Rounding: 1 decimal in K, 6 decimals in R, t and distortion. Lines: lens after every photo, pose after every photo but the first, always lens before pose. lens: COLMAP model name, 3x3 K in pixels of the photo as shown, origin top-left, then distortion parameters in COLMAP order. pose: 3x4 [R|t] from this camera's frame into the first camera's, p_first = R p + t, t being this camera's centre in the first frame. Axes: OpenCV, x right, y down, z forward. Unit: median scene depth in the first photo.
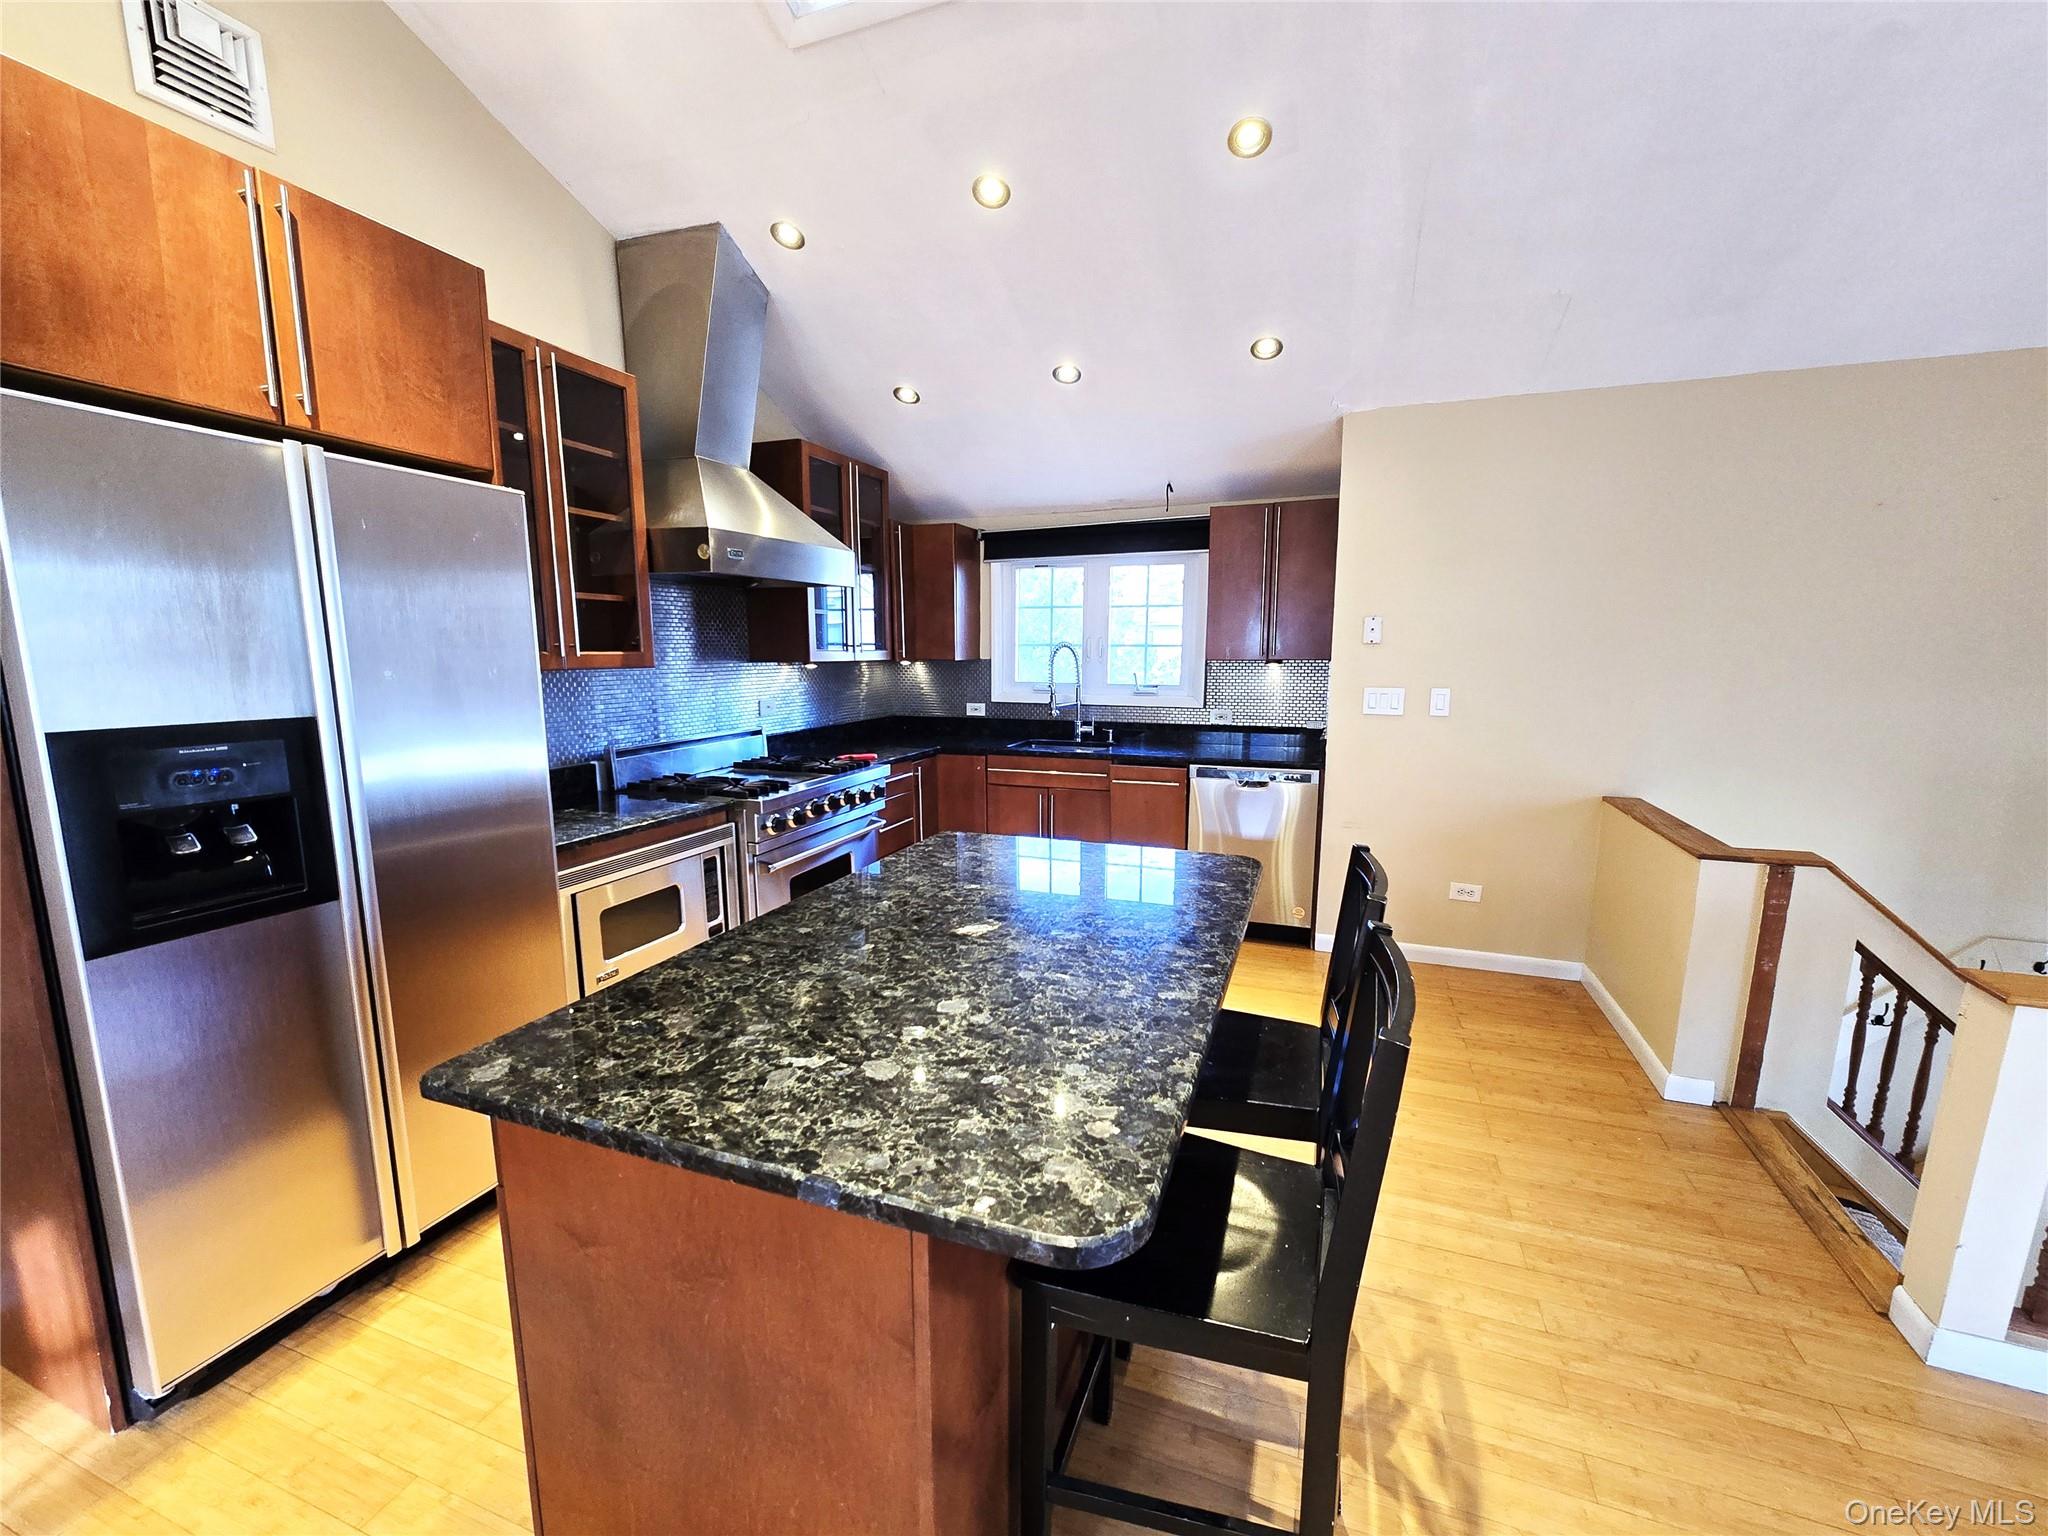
lens RADIAL K [[834.7, 0, 1021.5], [0, 834.7, 778.7], [0, 0, 1]] dist [-0.003087, -0.000078]
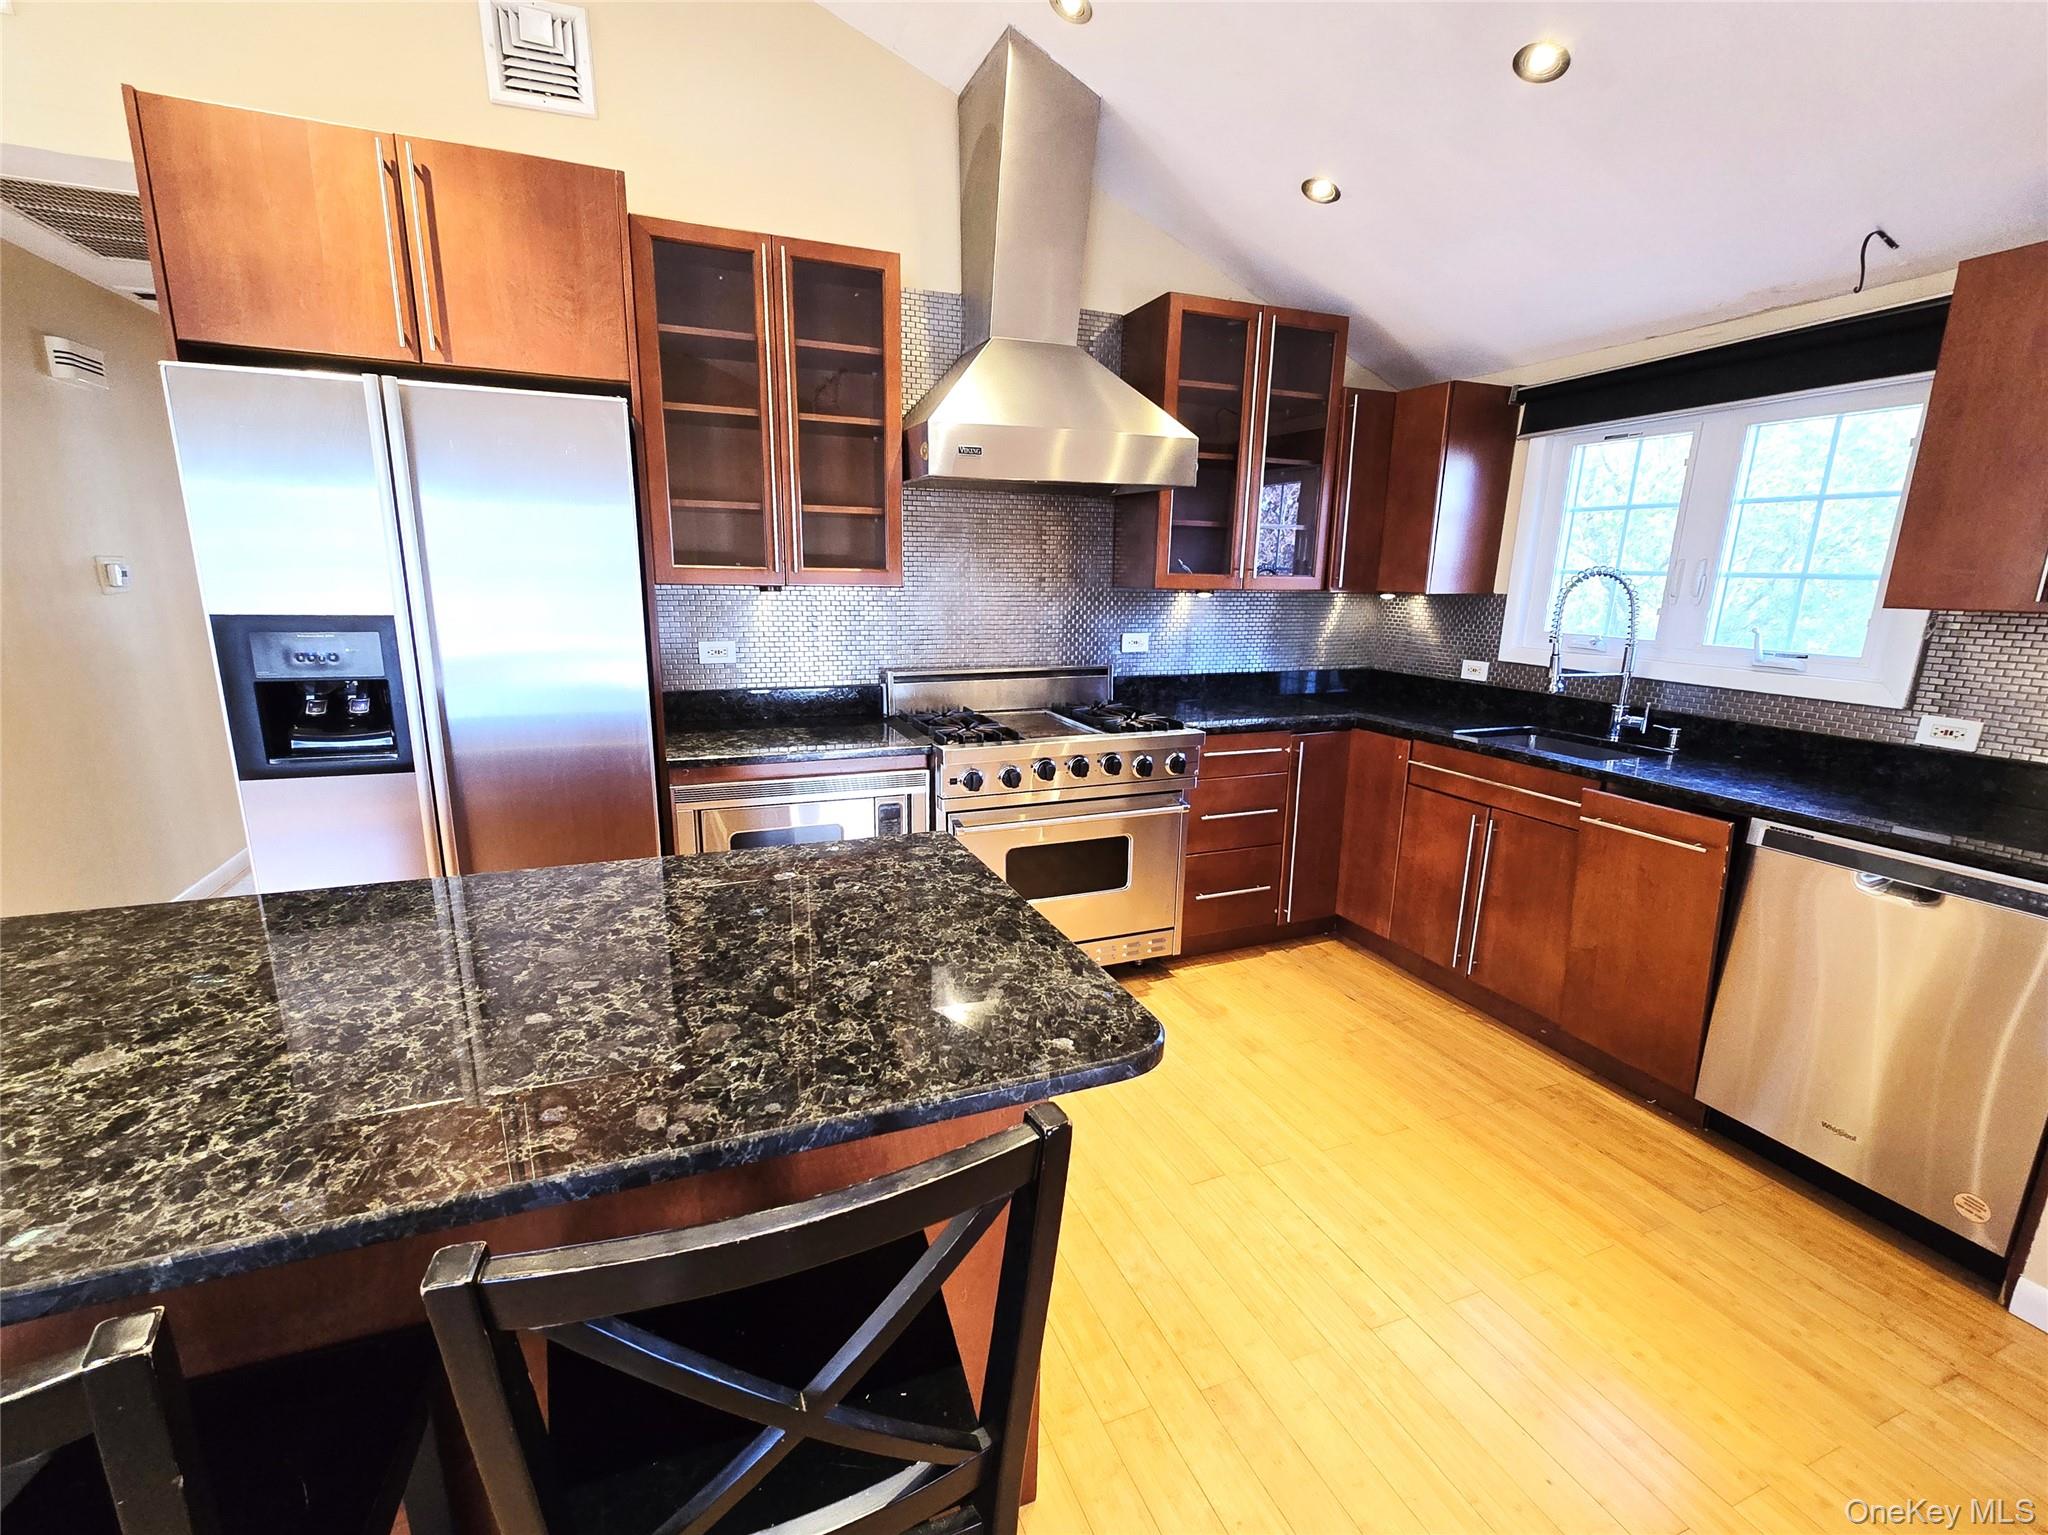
lens RADIAL K [[894.5, 0, 1015.7], [0, 894.5, 783.0], [0, 0, 1]] dist [-0.001331, -0.000291]
pose [[0.671973, 0.181964, -0.717873, 0.399384], [-0.130716, 0.983268, 0.126877, -0.066585], [0.728949, 0.008579, 0.684515, 0.443547]]
